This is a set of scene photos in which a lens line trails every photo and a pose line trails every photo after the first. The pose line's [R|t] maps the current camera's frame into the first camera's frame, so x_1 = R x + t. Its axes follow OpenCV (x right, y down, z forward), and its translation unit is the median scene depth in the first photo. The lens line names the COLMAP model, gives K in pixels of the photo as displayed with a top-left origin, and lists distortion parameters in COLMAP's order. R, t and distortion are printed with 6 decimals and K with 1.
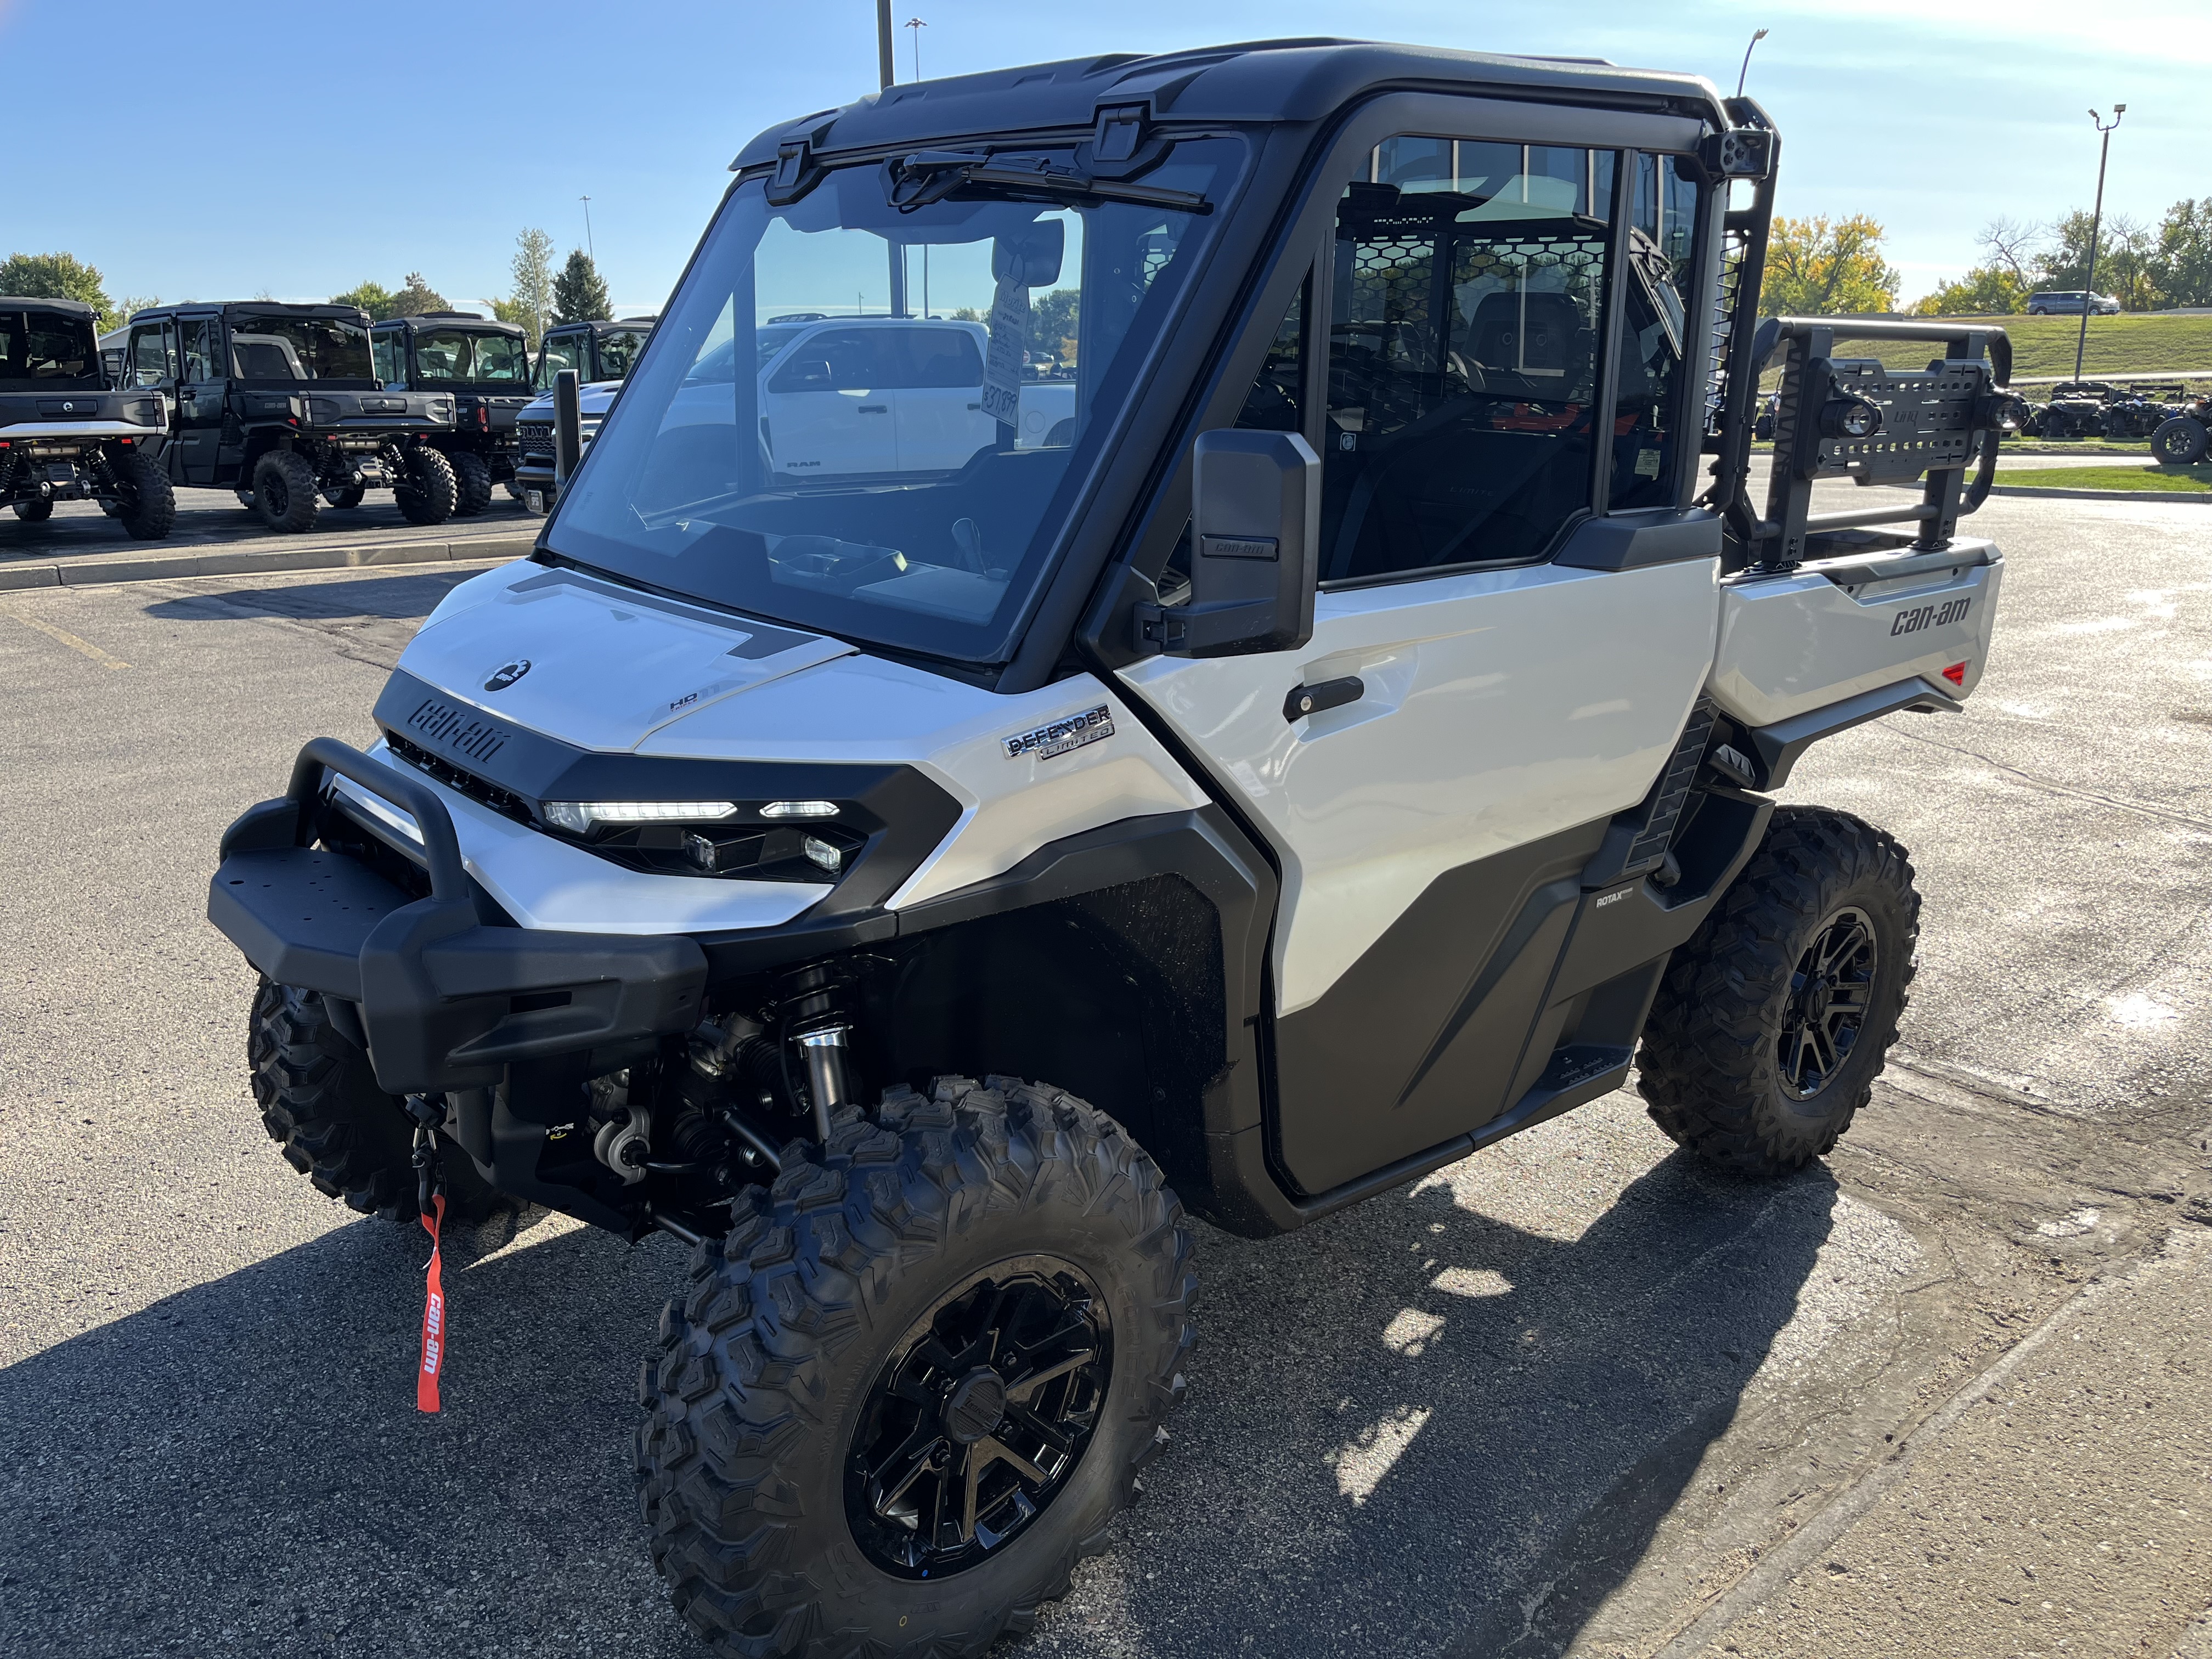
lens RADIAL K [[1696.6, 0, 1106.0], [0, 1696.6, 829.5], [0, 0, 1]] dist [0.042807, 0.000480]
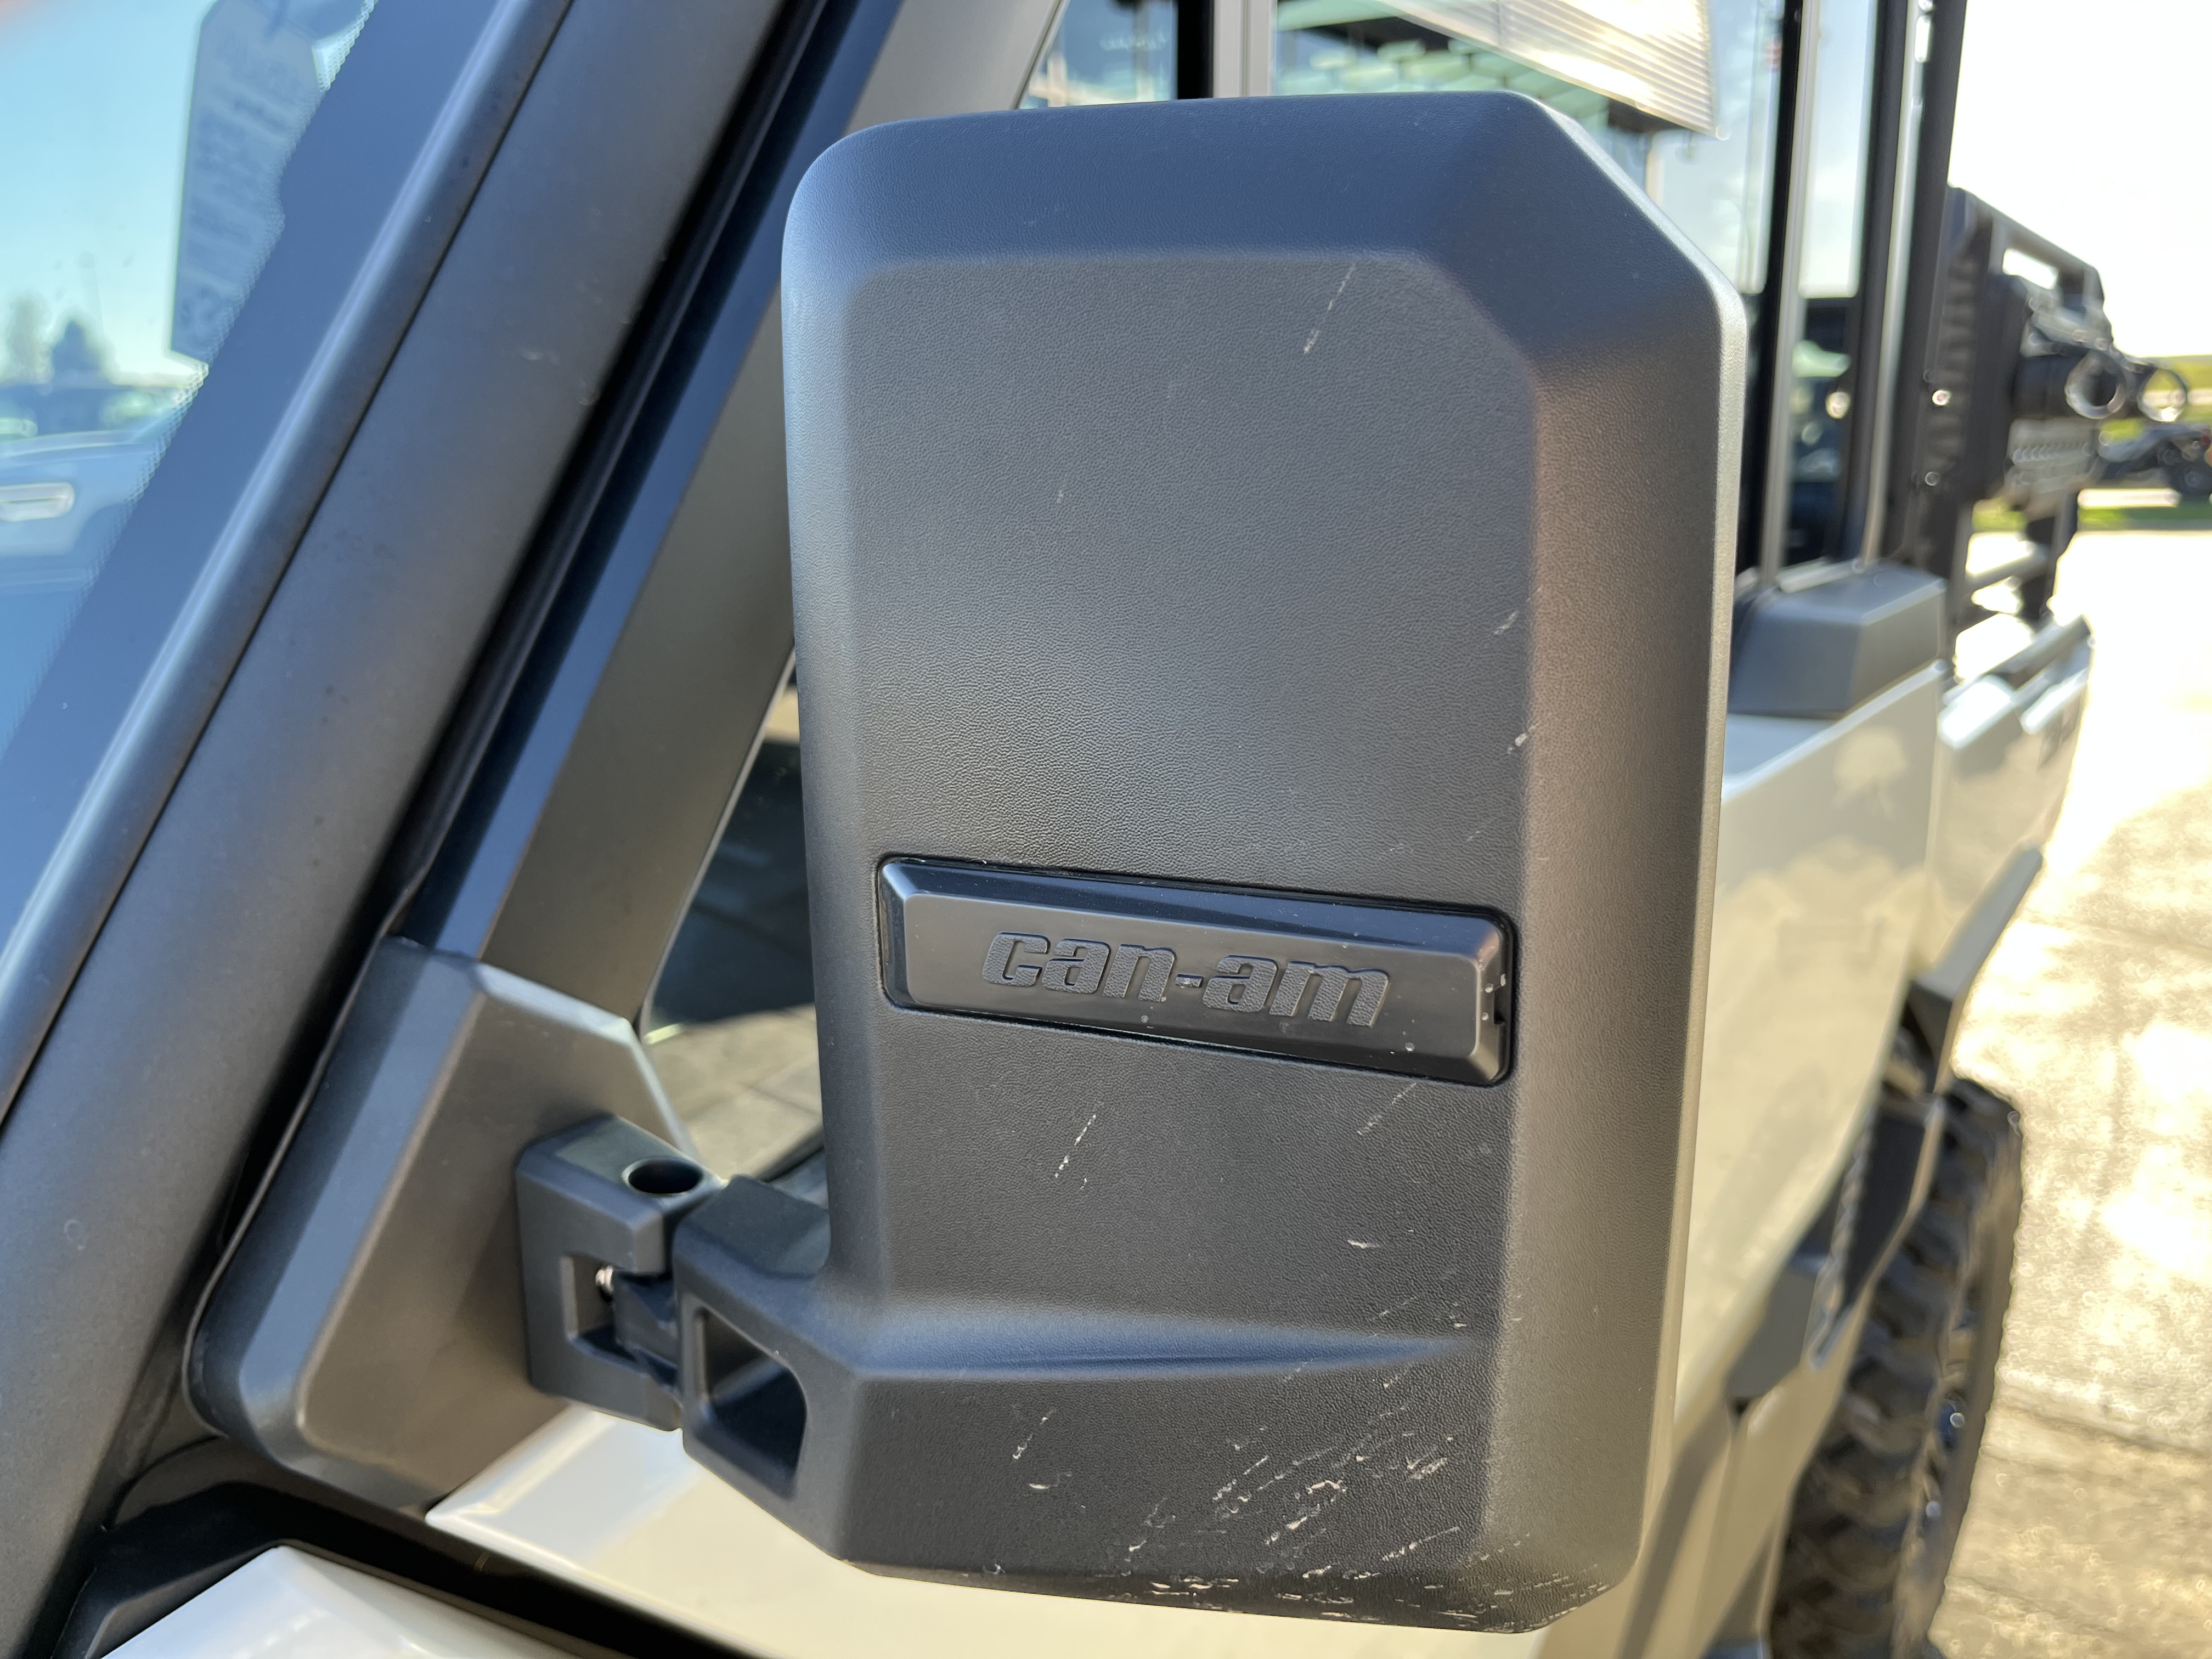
lens RADIAL K [[1696.6, 0, 1106.0], [0, 1696.6, 829.5], [0, 0, 1]] dist [0.042807, 0.000480]
pose [[0.972952, -0.067513, 0.220923, 0.020791], [0.075809, 0.996692, -0.029282, -0.081830], [-0.218216, 0.045238, 0.974851, 0.412824]]
